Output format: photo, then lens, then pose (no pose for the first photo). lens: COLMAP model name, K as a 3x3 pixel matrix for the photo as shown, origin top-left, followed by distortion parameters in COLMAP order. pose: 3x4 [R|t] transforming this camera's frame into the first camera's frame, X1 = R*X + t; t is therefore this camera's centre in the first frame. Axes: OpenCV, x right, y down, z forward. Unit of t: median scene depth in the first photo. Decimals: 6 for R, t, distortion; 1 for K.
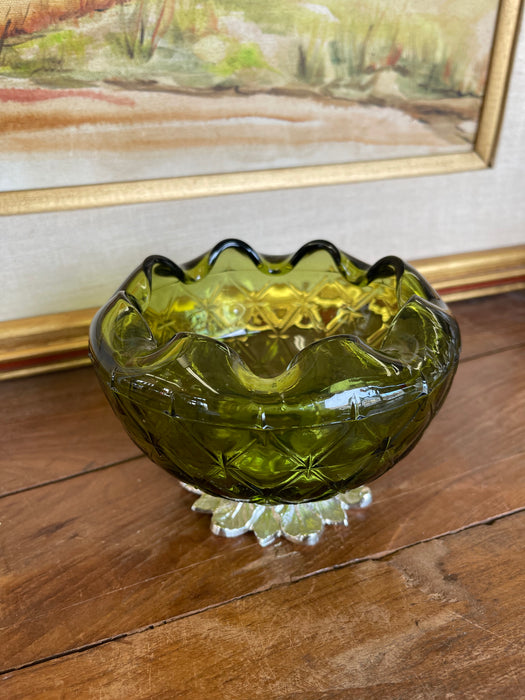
lens RADIAL K [[553.3, 0, 257.0], [0, 553.3, 355.5], [0, 0, 1]] dist [0.056249, -0.112665]
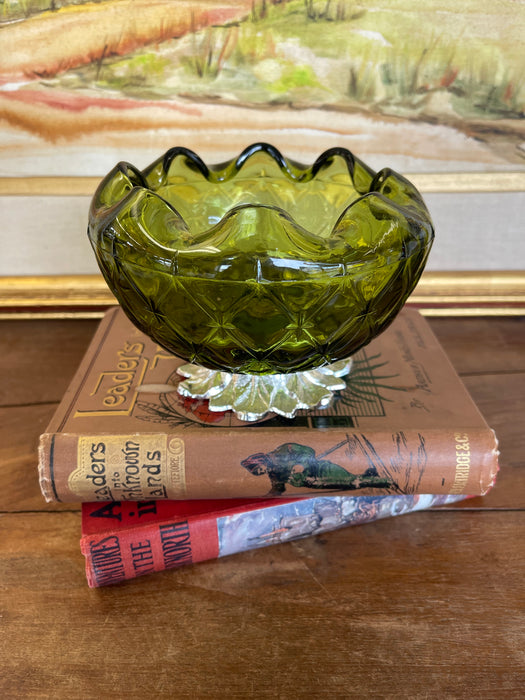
lens RADIAL K [[553.3, 0, 257.8], [0, 553.3, 354.9], [0, 0, 1]] dist [0.056249, -0.112665]
pose [[0.940065, 0.190970, -0.282503, 0.333221], [-0.168064, 0.980333, 0.103444, -0.080762], [0.296702, -0.049766, 0.953673, -0.146933]]
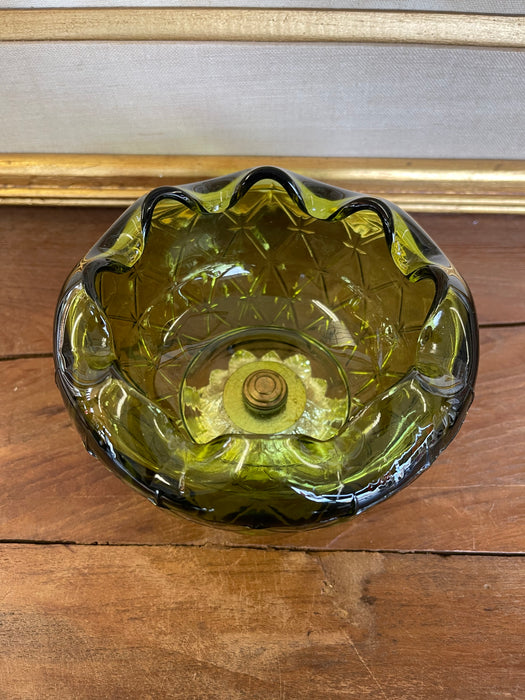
lens RADIAL K [[553.3, 0, 256.3], [0, 553.3, 353.3], [0, 0, 1]] dist [0.056249, -0.112665]
pose [[0.931664, 0.312755, -0.184894, 0.138286], [-0.186884, 0.848948, 0.494330, -0.315465], [0.311570, -0.425996, 0.849383, 0.171709]]
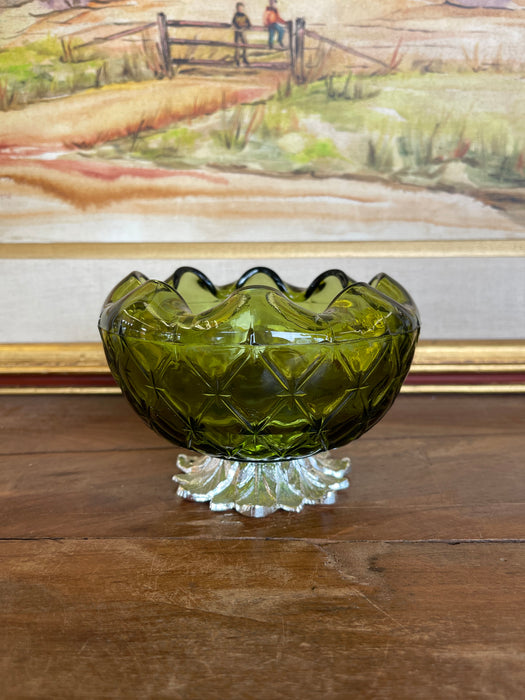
lens RADIAL K [[553.3, 0, 261.1], [0, 553.3, 350.7], [0, 0, 1]] dist [0.056249, -0.112665]
pose [[0.936718, 0.083867, -0.339892, 0.310097], [-0.176011, 0.952073, -0.250153, 0.215754], [0.302623, 0.294148, 0.906585, -0.017230]]
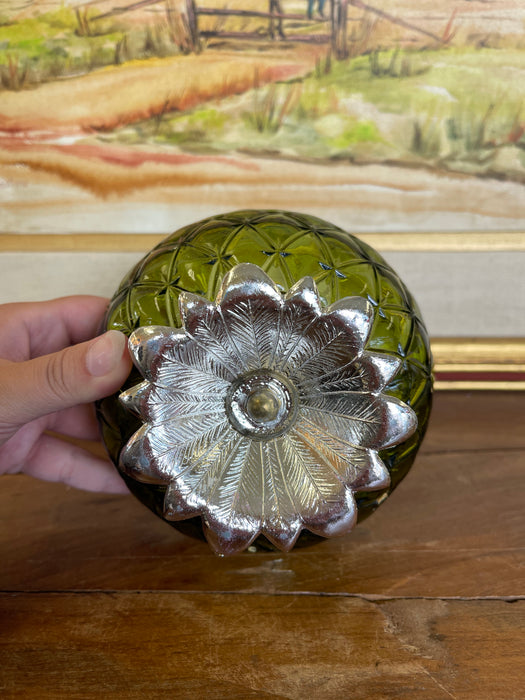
lens RADIAL K [[553.3, 0, 253.9], [0, 553.3, 351.1], [0, 0, 1]] dist [0.056249, -0.112665]
pose [[0.931442, 0.130237, -0.339786, 0.215427], [-0.180901, 0.975926, -0.121834, 0.068347], [0.315738, 0.174949, 0.932578, -0.034210]]
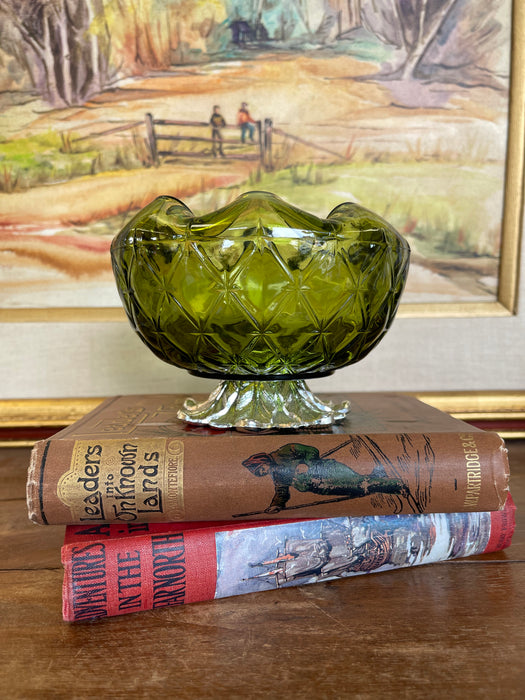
lens RADIAL K [[553.3, 0, 259.5], [0, 553.3, 347.3], [0, 0, 1]] dist [0.056249, -0.112665]
pose [[0.946260, 0.038509, -0.321107, 0.373591], [-0.158654, 0.920477, -0.357142, 0.257509], [0.281819, 0.388894, 0.877120, -0.128222]]
